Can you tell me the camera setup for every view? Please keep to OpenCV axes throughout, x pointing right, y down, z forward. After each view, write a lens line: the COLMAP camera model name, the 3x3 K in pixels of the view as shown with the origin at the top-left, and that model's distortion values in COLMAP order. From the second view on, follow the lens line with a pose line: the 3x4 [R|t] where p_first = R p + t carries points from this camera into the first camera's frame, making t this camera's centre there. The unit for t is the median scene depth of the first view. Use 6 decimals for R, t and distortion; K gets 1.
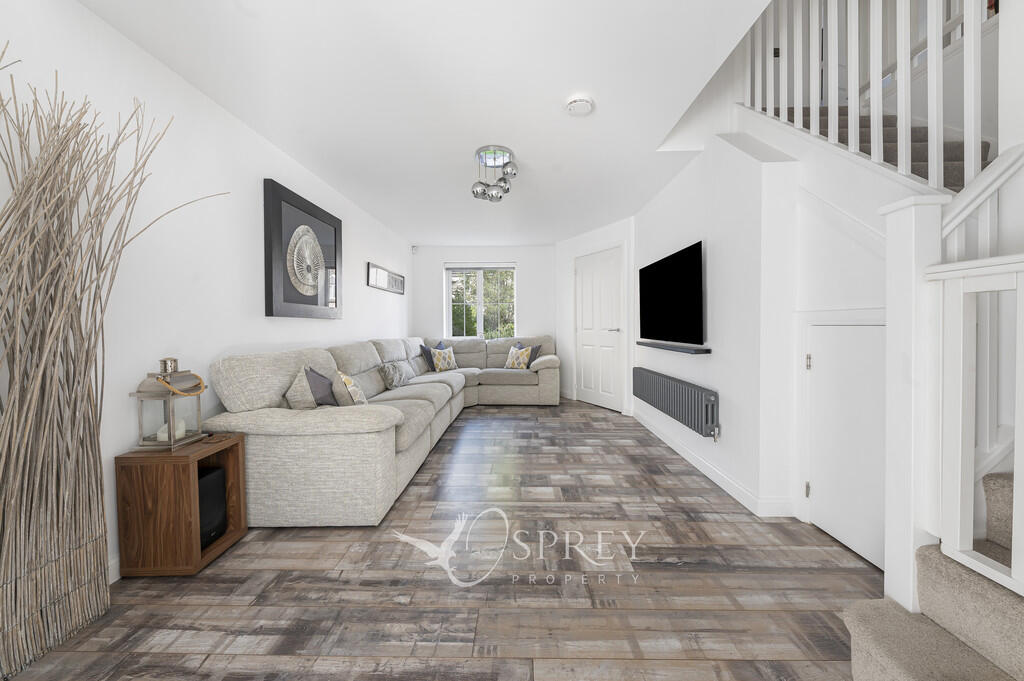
lens RADIAL K [[350.2, 0, 512.7], [0, 350.2, 326.3], [0, 0, 1]] dist [0.000065, 0.000006]
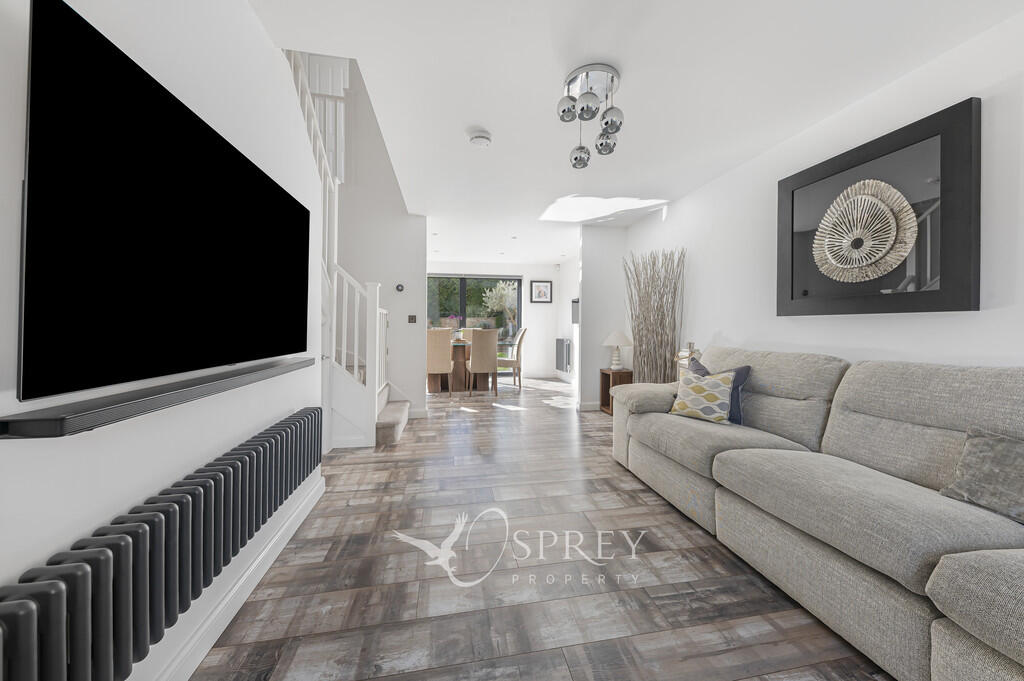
lens RADIAL K [[350.2, 0, 512.7], [0, 350.2, 326.3], [0, 0, 1]] dist [0.000065, 0.000006]
pose [[-0.978785, 0.001337, -0.204886, 0.281927], [0.000517, 0.999992, 0.004057, -0.003064], [0.204890, 0.003865, -0.978777, 1.930678]]
